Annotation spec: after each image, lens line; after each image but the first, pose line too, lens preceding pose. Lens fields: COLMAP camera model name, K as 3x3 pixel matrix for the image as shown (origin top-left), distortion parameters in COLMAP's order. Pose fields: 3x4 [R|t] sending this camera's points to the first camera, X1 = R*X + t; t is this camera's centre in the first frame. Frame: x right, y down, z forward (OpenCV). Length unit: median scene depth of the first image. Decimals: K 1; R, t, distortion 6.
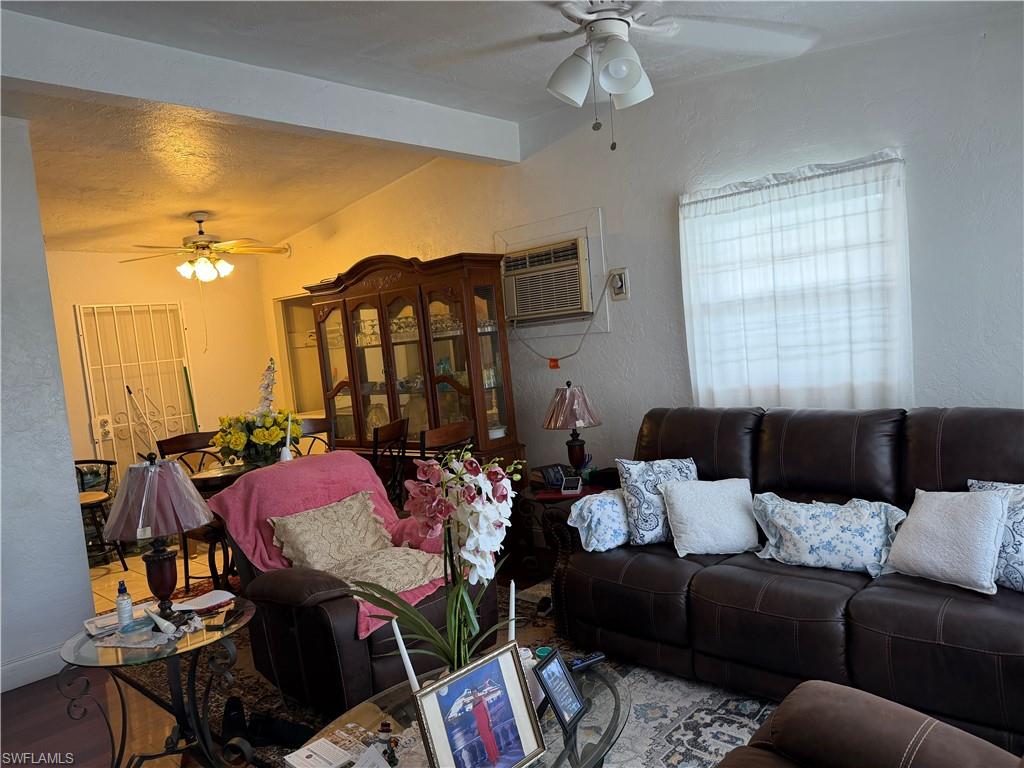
lens RADIAL K [[719.3, 0, 512.4], [0, 719.3, 390.8], [0, 0, 1]] dist [0.121627, -0.193182]
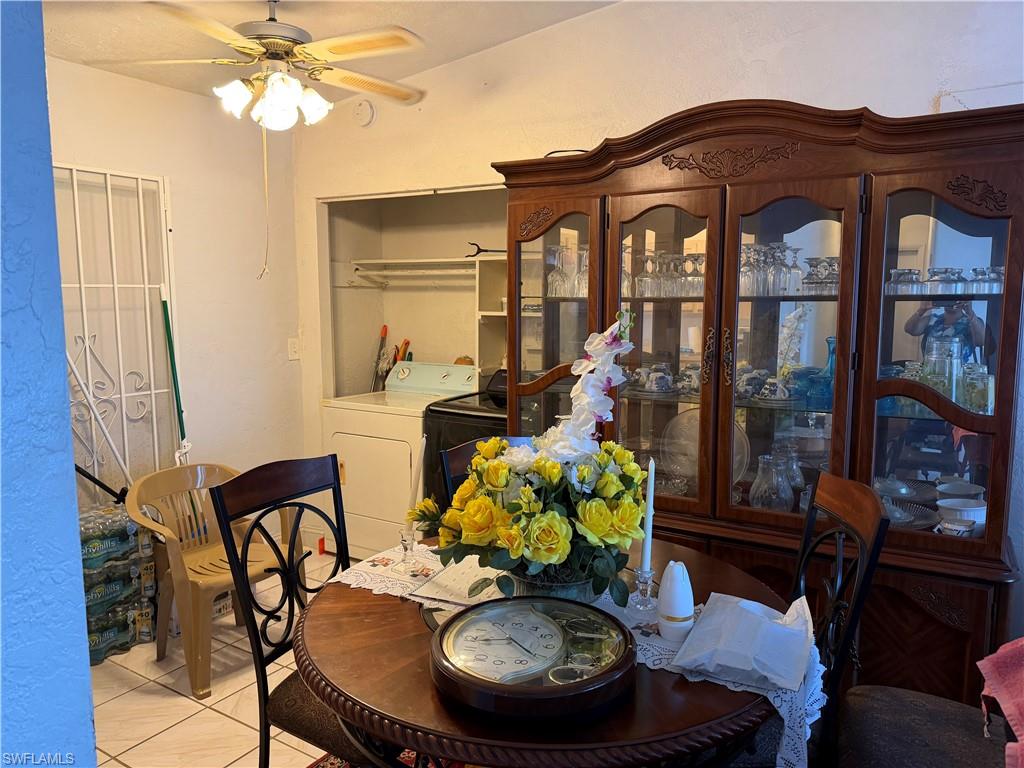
lens RADIAL K [[719.3, 0, 513.6], [0, 719.3, 389.1], [0, 0, 1]] dist [0.126980, -0.208256]
pose [[0.978959, 0.074963, 0.189788, -0.346789], [-0.082939, 0.995960, 0.034429, -0.009688], [-0.186440, -0.049445, 0.981221, 0.497720]]
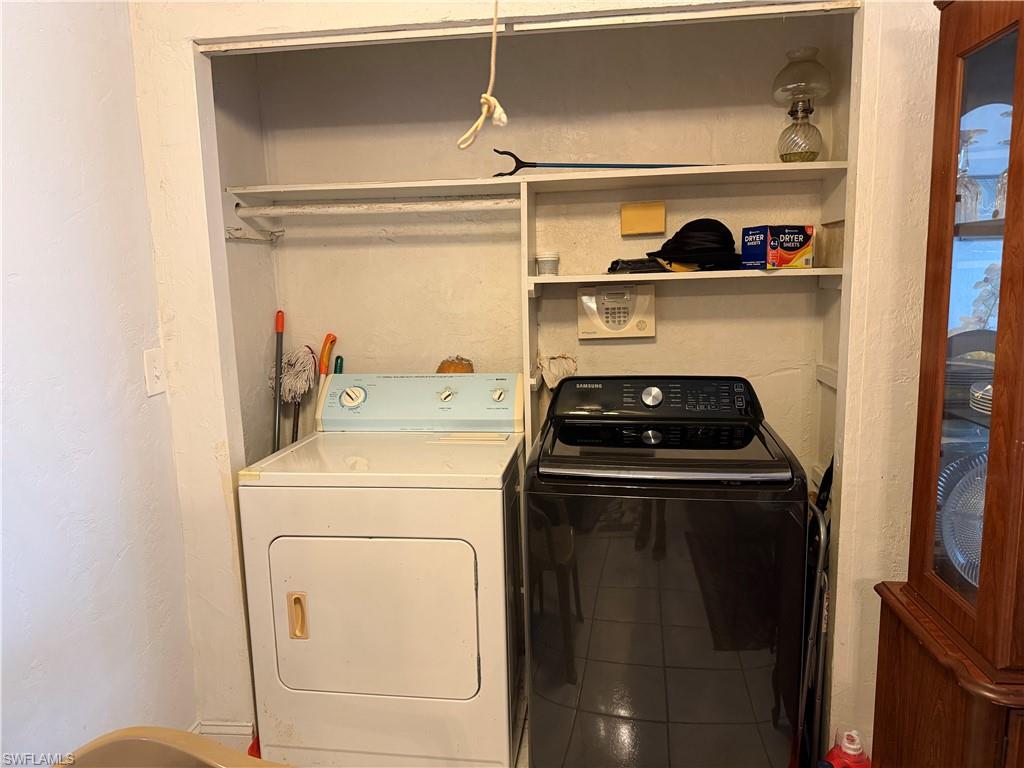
lens RADIAL K [[734.7, 0, 512.0], [0, 734.7, 377.6], [0, 0, 1]] dist [0.100163, -0.149336]
pose [[0.828889, -0.010875, 0.559307, -0.488358], [-0.010562, 0.999329, 0.035083, -0.017804], [-0.559313, -0.034987, 0.828218, 0.892006]]
